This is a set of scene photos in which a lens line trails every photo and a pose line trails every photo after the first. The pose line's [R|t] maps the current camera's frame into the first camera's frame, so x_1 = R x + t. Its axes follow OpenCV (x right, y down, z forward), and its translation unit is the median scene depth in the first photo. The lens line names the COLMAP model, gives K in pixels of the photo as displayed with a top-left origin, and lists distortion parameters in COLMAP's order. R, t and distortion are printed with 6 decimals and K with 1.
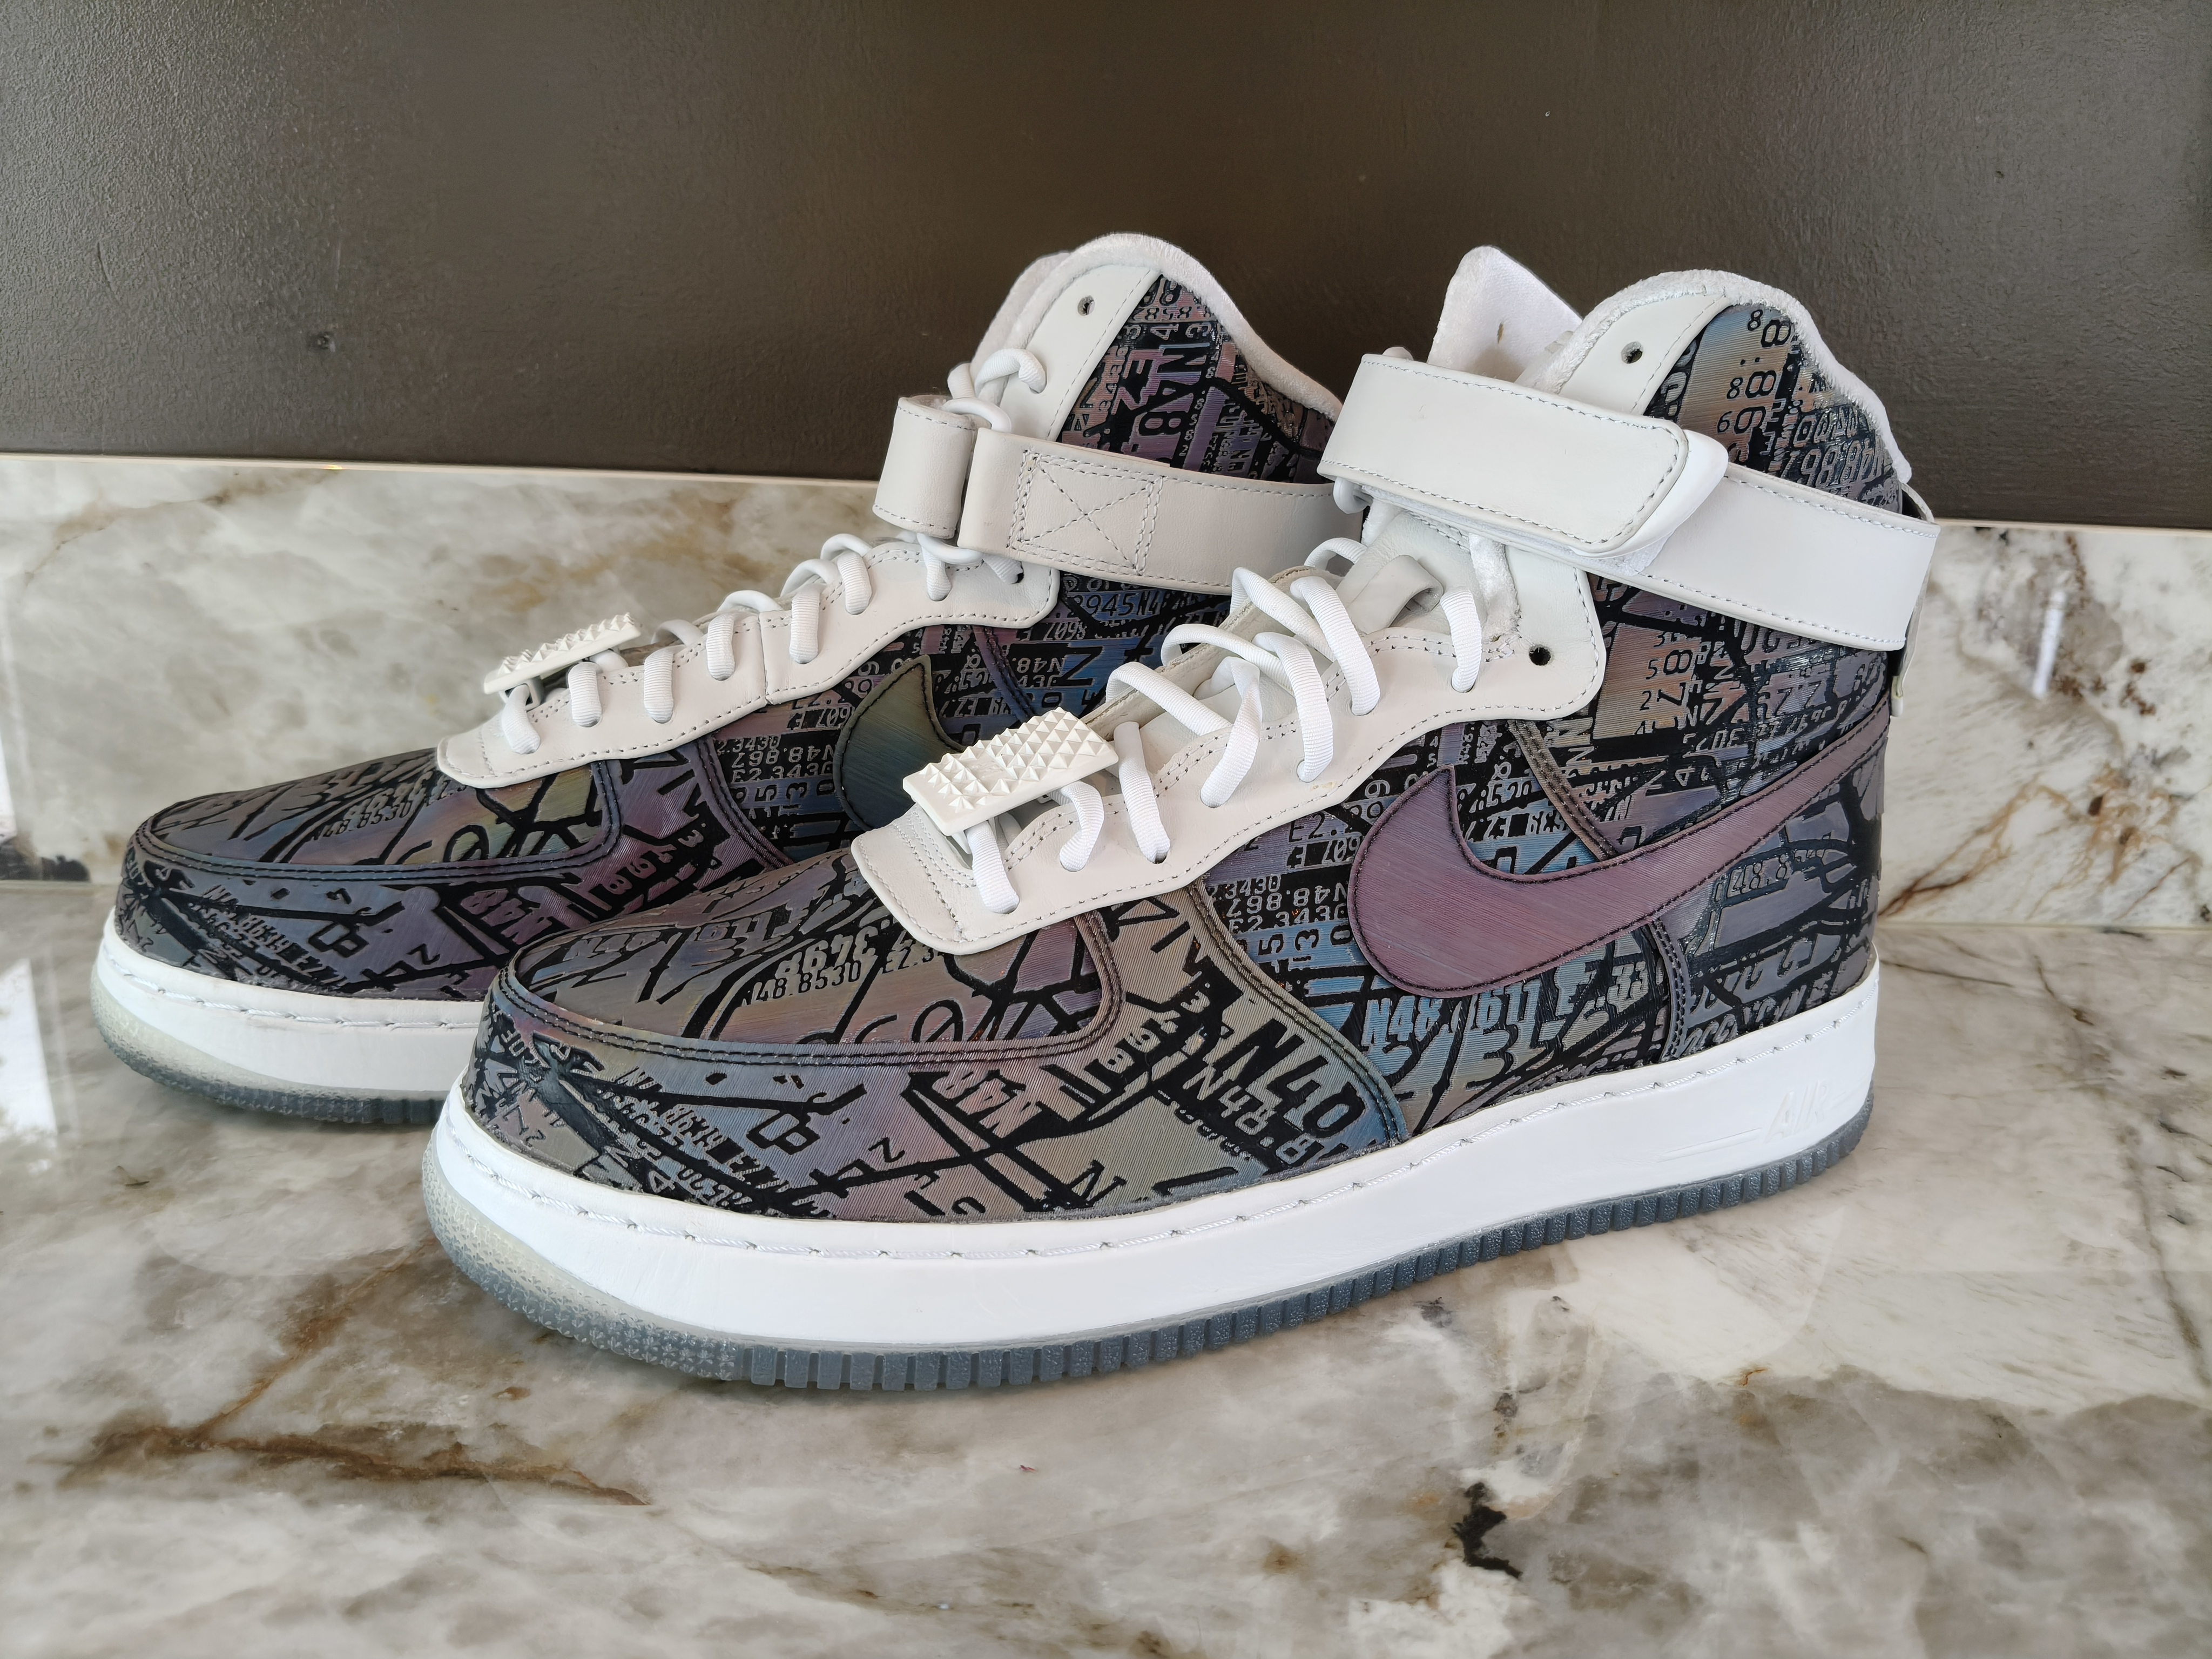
lens RADIAL K [[1677.3, 0, 1106.0], [0, 1677.3, 829.5], [0, 0, 1]] dist [0.000347, -0.000354]
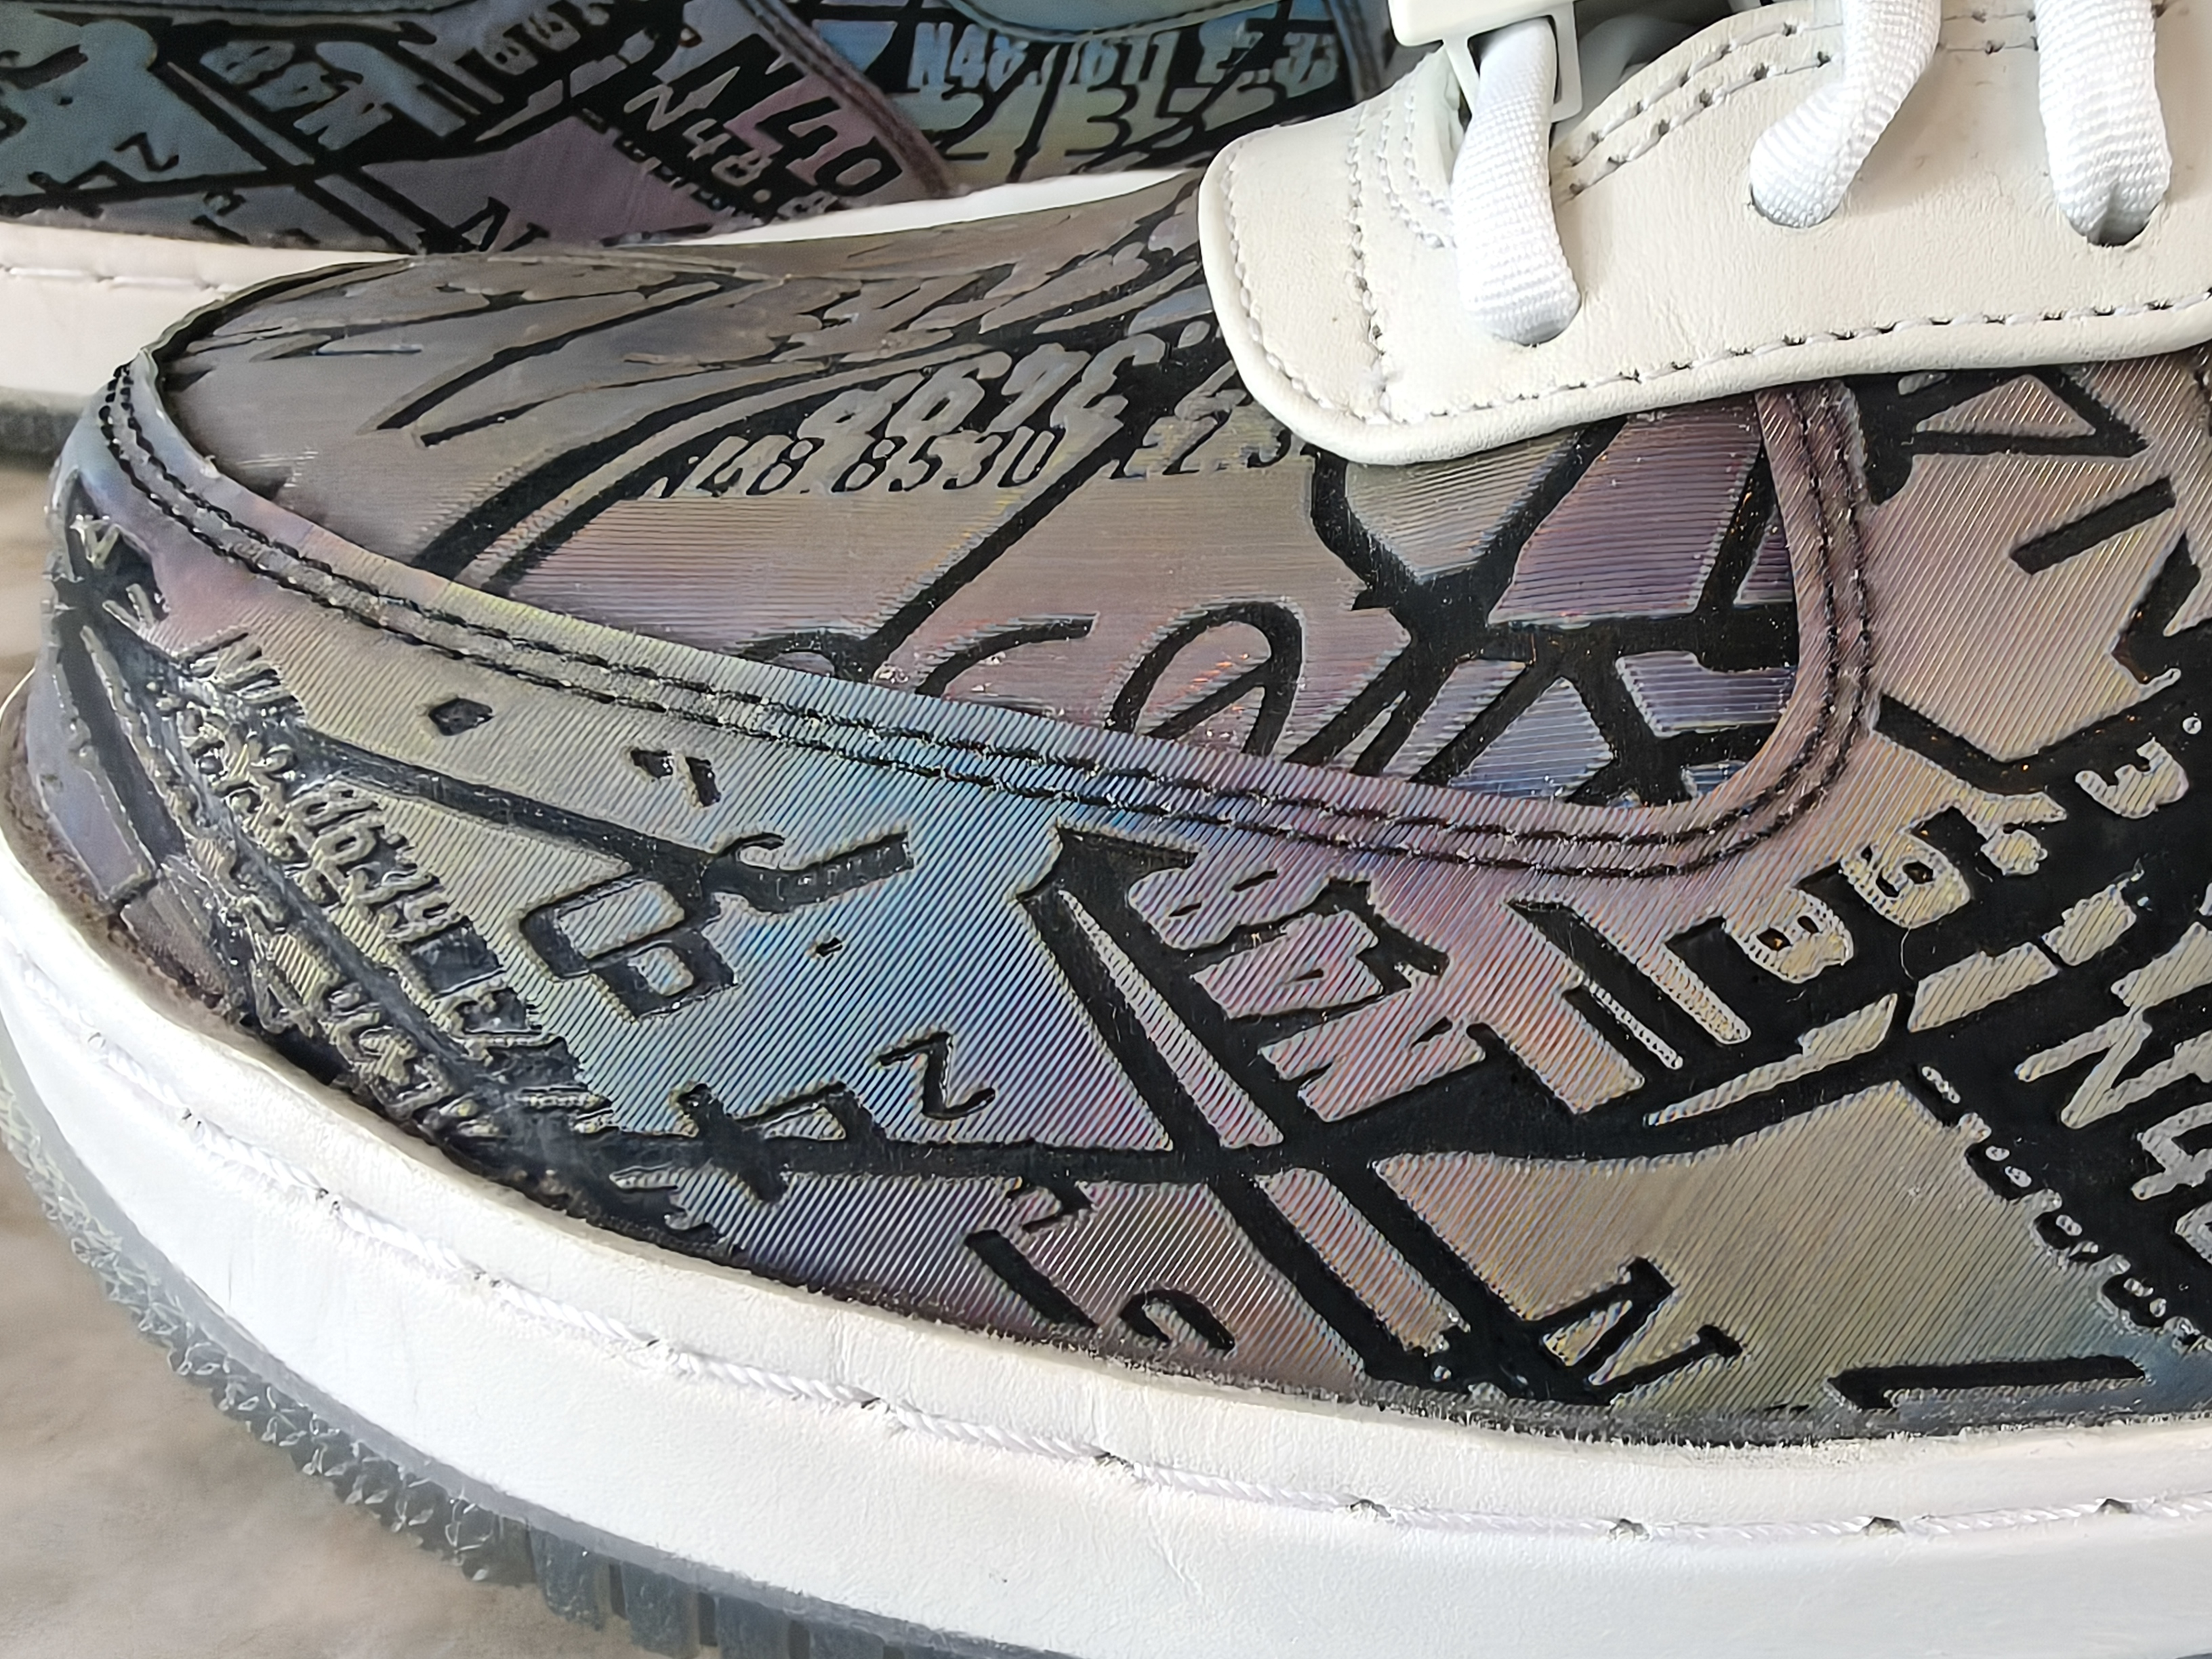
lens RADIAL K [[3470.4, 0, 1105.5], [0, 3470.4, 988.5], [0, 0, 1]] dist [0.031257, 0.195073]
pose [[0.958514, 0.207439, -0.195499, 0.011330], [-0.161106, 0.960051, 0.228795, 0.033877], [0.235149, -0.187807, 0.953642, 0.425210]]
